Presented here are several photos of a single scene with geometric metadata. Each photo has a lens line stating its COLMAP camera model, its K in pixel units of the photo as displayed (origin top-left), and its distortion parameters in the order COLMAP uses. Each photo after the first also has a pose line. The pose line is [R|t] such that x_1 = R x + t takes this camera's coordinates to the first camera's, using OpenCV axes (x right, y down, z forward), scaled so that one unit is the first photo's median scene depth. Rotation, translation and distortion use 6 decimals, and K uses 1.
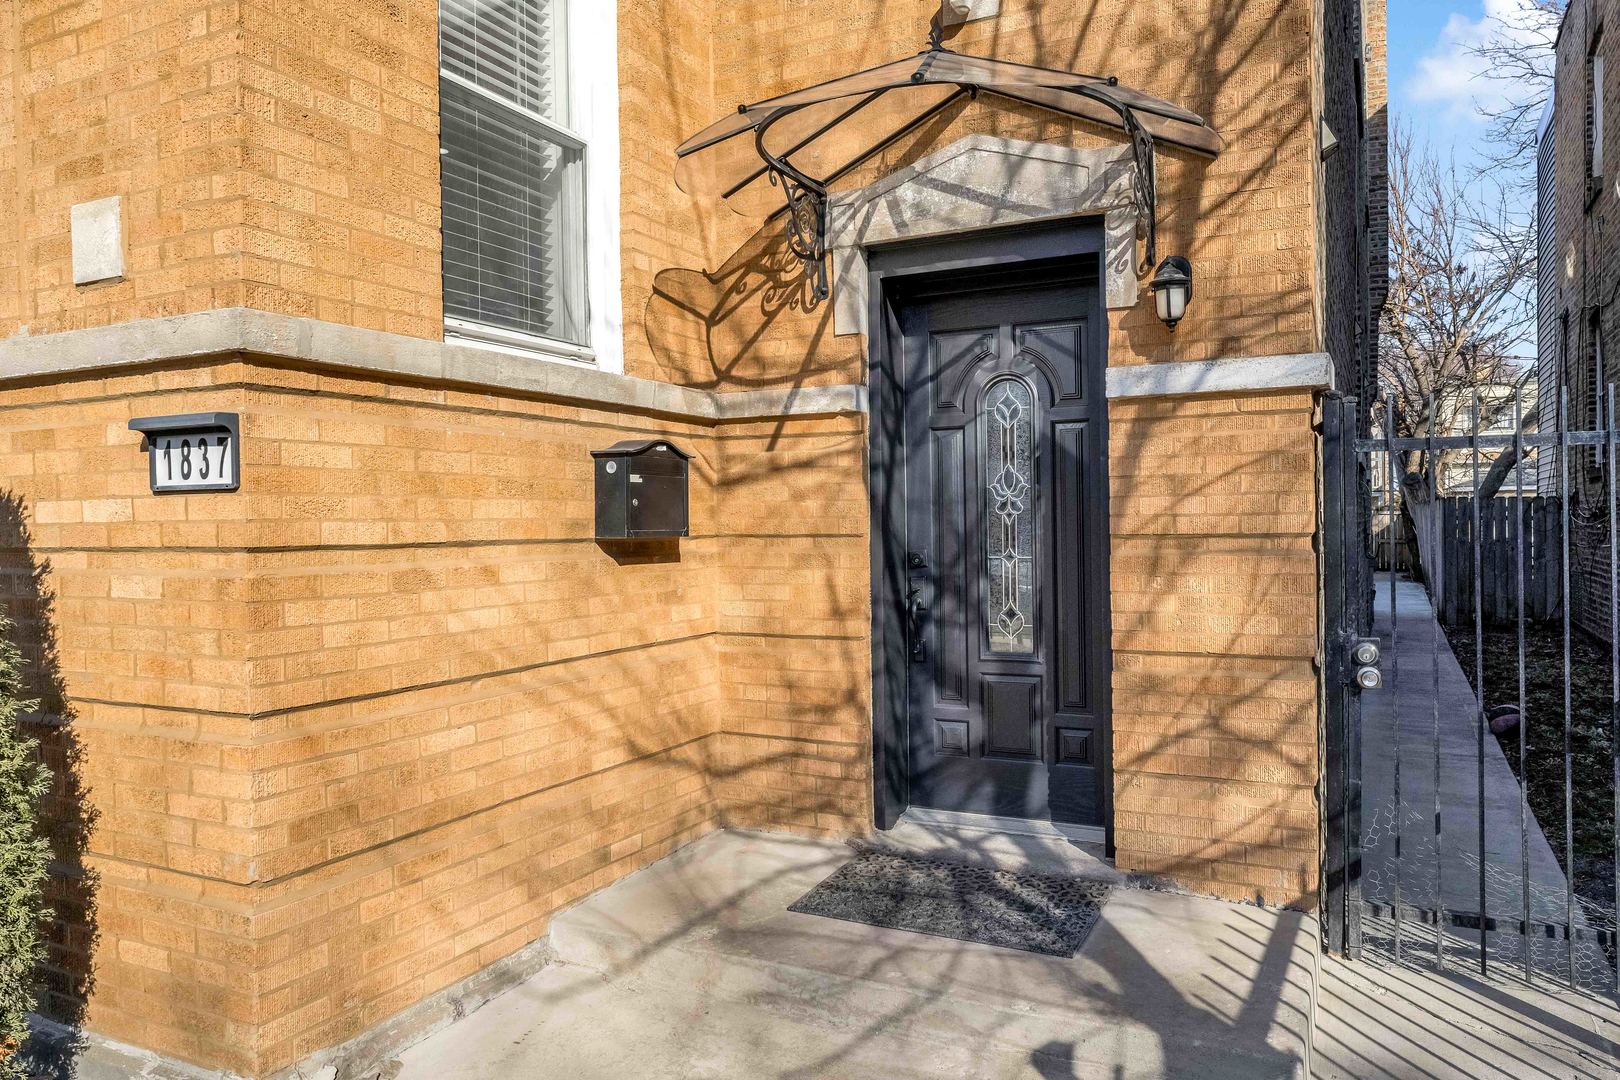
lens RADIAL K [[1136.1, 0, 809.1], [0, 1136.1, 537.8], [0, 0, 1]] dist [-0.010895, -0.002198]
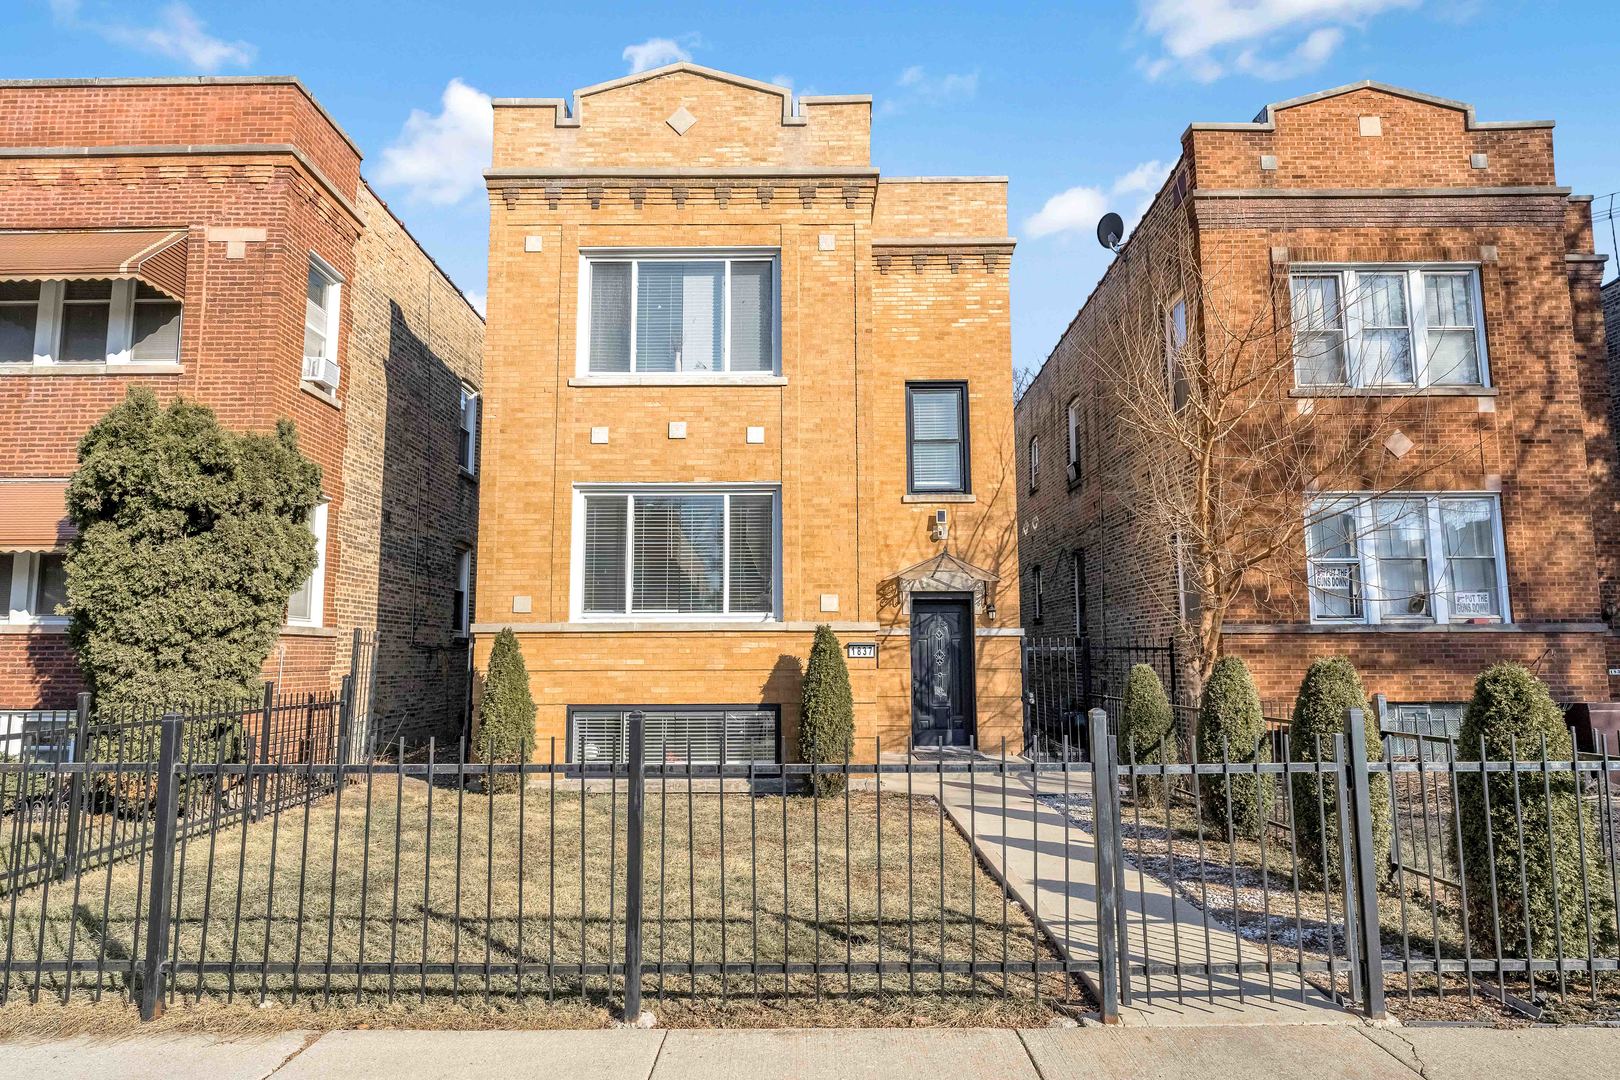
lens RADIAL K [[984.2, 0, 808.2], [0, 984.2, 541.6], [0, 0, 1]] dist [0.000162, -0.000006]
pose [[0.894793, 0.066234, 0.441542, -1.803669], [-0.006069, 0.990648, -0.136304, 0.030866], [-0.446441, 0.119284, 0.886827, -1.869088]]
